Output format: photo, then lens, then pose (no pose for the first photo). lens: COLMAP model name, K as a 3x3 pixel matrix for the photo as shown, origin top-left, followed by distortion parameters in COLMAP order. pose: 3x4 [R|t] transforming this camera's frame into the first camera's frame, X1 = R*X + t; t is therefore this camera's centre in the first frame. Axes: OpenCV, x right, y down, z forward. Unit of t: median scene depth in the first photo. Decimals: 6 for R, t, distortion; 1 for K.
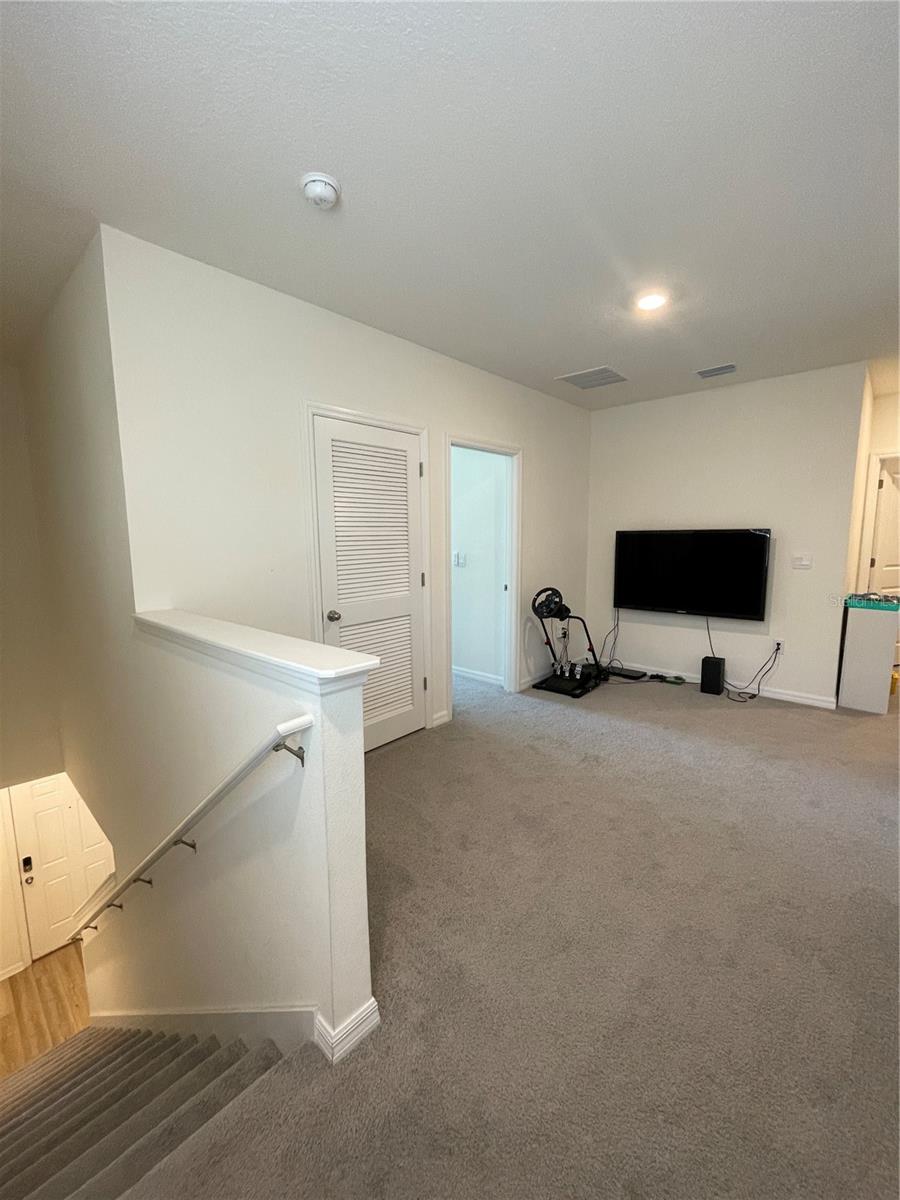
lens RADIAL K [[489.1, 0, 447.6], [0, 489.1, 598.8], [0, 0, 1]] dist [-0.001176, -0.000472]
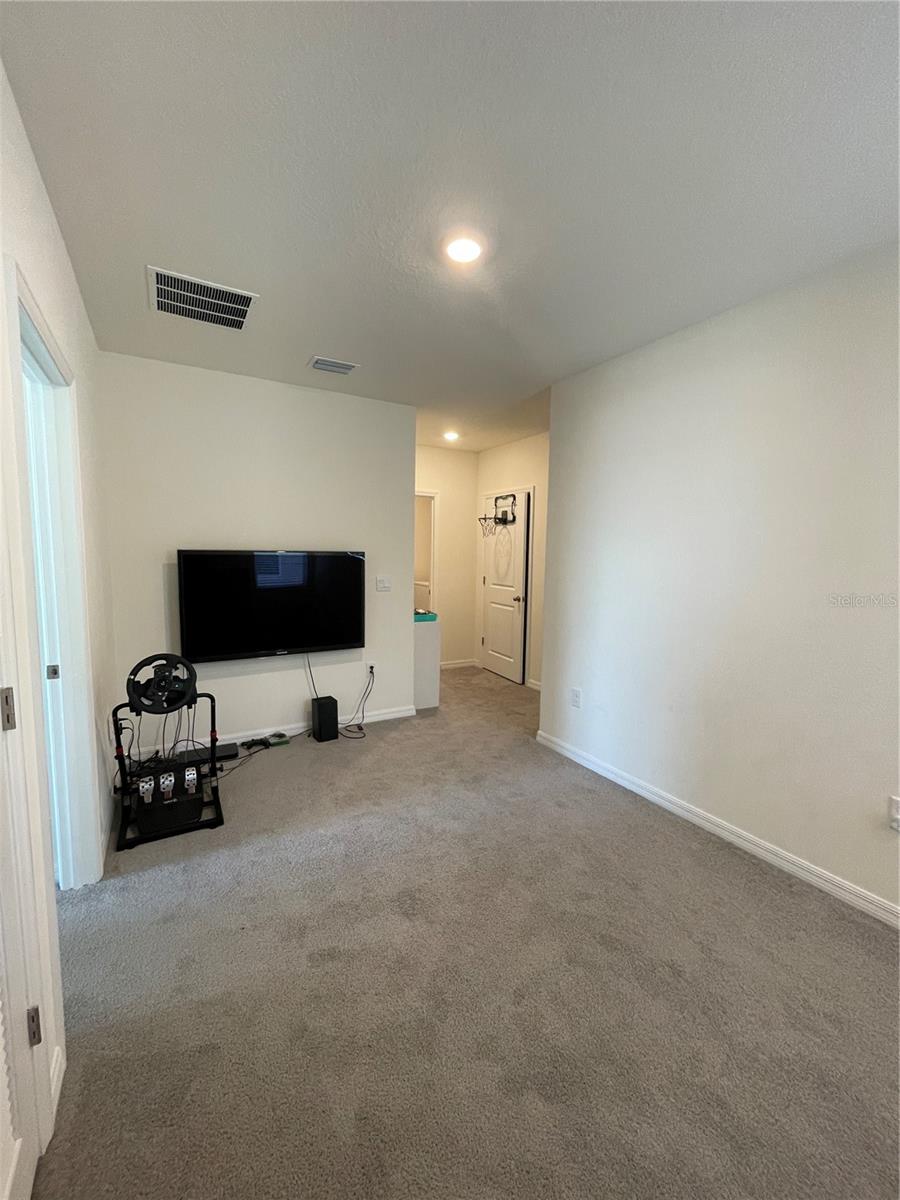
lens RADIAL K [[489.1, 0, 451.8], [0, 489.1, 599.9], [0, 0, 1]] dist [-0.001176, -0.000472]
pose [[0.297017, -0.081668, 0.951373, -0.206867], [0.107793, 0.992835, 0.051574, -0.076143], [-0.948768, 0.087233, 0.303692, 0.526573]]
